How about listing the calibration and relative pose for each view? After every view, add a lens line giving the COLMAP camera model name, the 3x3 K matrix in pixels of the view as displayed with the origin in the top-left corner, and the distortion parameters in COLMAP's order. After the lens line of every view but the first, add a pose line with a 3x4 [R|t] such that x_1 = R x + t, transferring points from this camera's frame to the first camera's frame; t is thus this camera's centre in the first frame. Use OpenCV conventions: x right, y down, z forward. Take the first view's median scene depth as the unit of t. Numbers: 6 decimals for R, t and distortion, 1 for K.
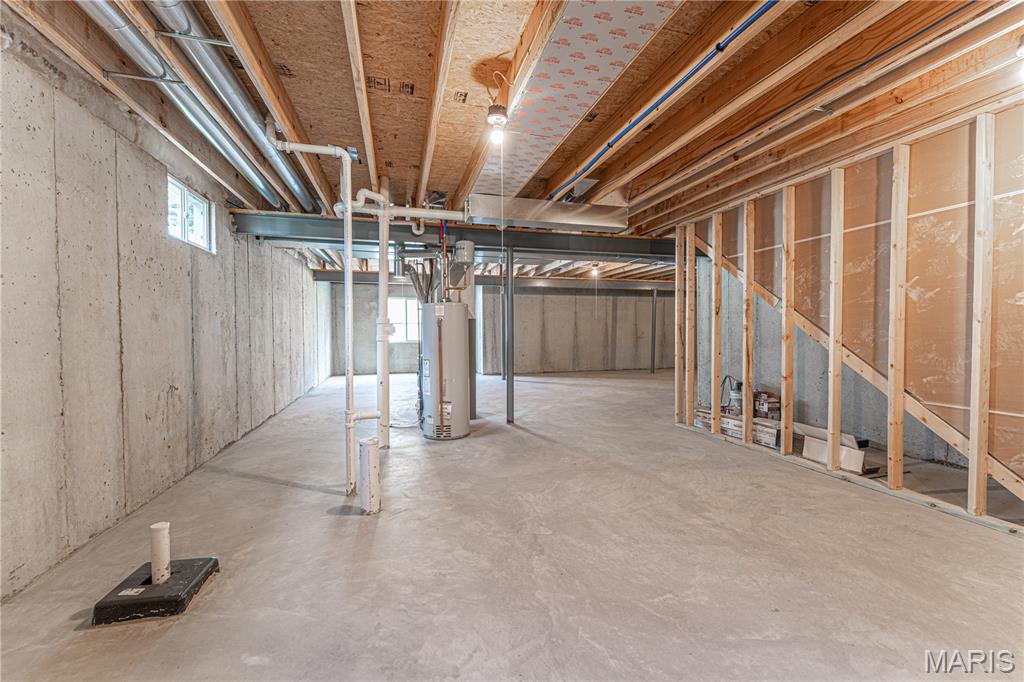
lens RADIAL K [[406.3, 0, 514.7], [0, 406.3, 342.3], [0, 0, 1]] dist [-0.001012, -0.000067]
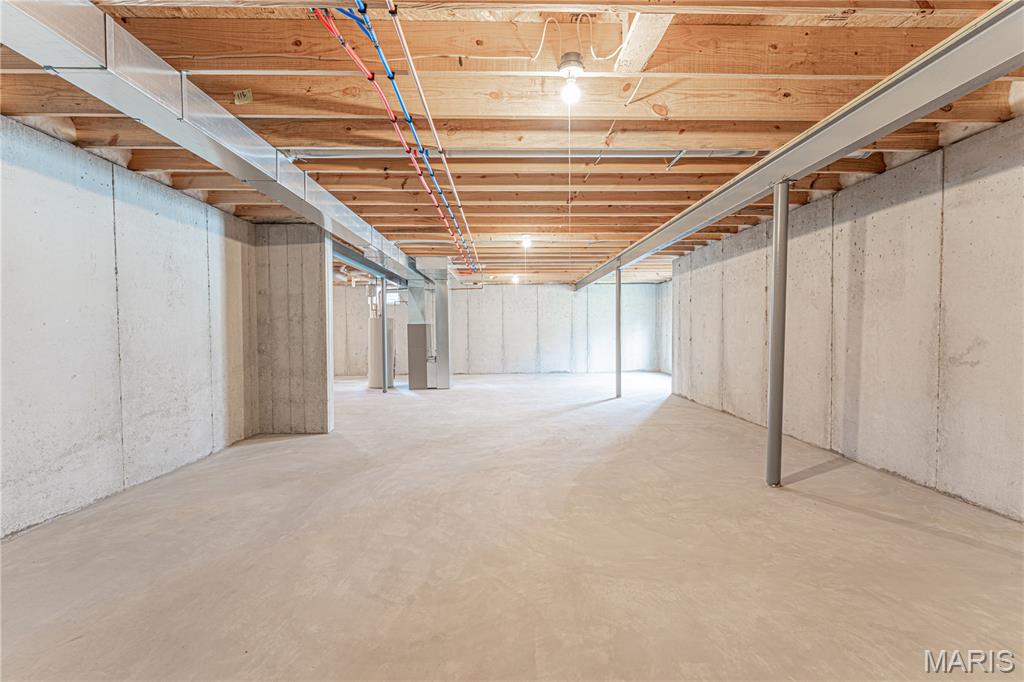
lens RADIAL K [[406.3, 0, 514.7], [0, 406.3, 342.3], [0, 0, 1]] dist [-0.001012, -0.000067]
pose [[-0.250542, 0.029644, -0.967652, 0.604430], [-0.017926, 0.999218, 0.035253, -0.026846], [0.967940, 0.026179, -0.249814, 0.829391]]
